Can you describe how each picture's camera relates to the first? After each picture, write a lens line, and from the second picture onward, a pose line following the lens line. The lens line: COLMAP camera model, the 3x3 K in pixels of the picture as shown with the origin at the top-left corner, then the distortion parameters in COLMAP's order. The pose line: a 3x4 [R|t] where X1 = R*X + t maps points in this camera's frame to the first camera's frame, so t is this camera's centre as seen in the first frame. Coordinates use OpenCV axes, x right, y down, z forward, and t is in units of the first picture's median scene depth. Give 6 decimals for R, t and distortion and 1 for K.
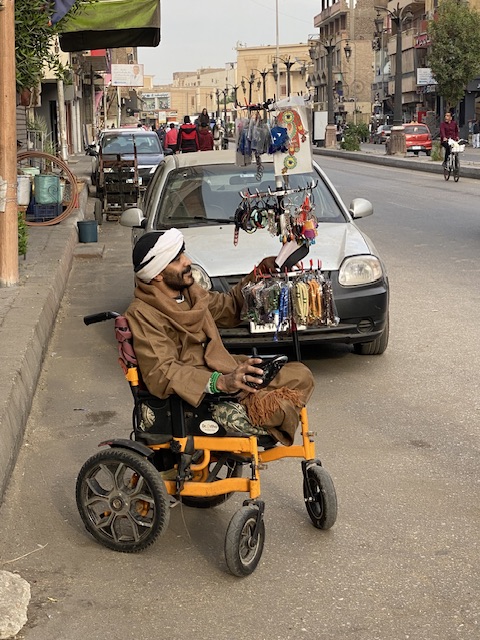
lens RADIAL K [[1266.1, 0, 240.0], [0, 1266.1, 320.0], [0, 0, 1]] dist [0.392523, 0.090071]
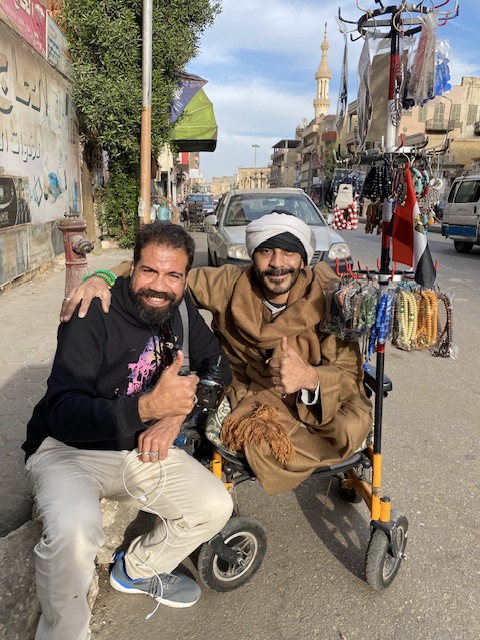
lens RADIAL K [[489.5, 0, 239.9], [0, 489.5, 338.9], [0, 0, 1]] dist [-0.006319, -0.004693]
pose [[0.999566, 0.025873, 0.014051, -0.018289], [-0.027400, 0.992113, 0.122317, 0.000957], [-0.010776, -0.122649, 0.992392, 0.102963]]
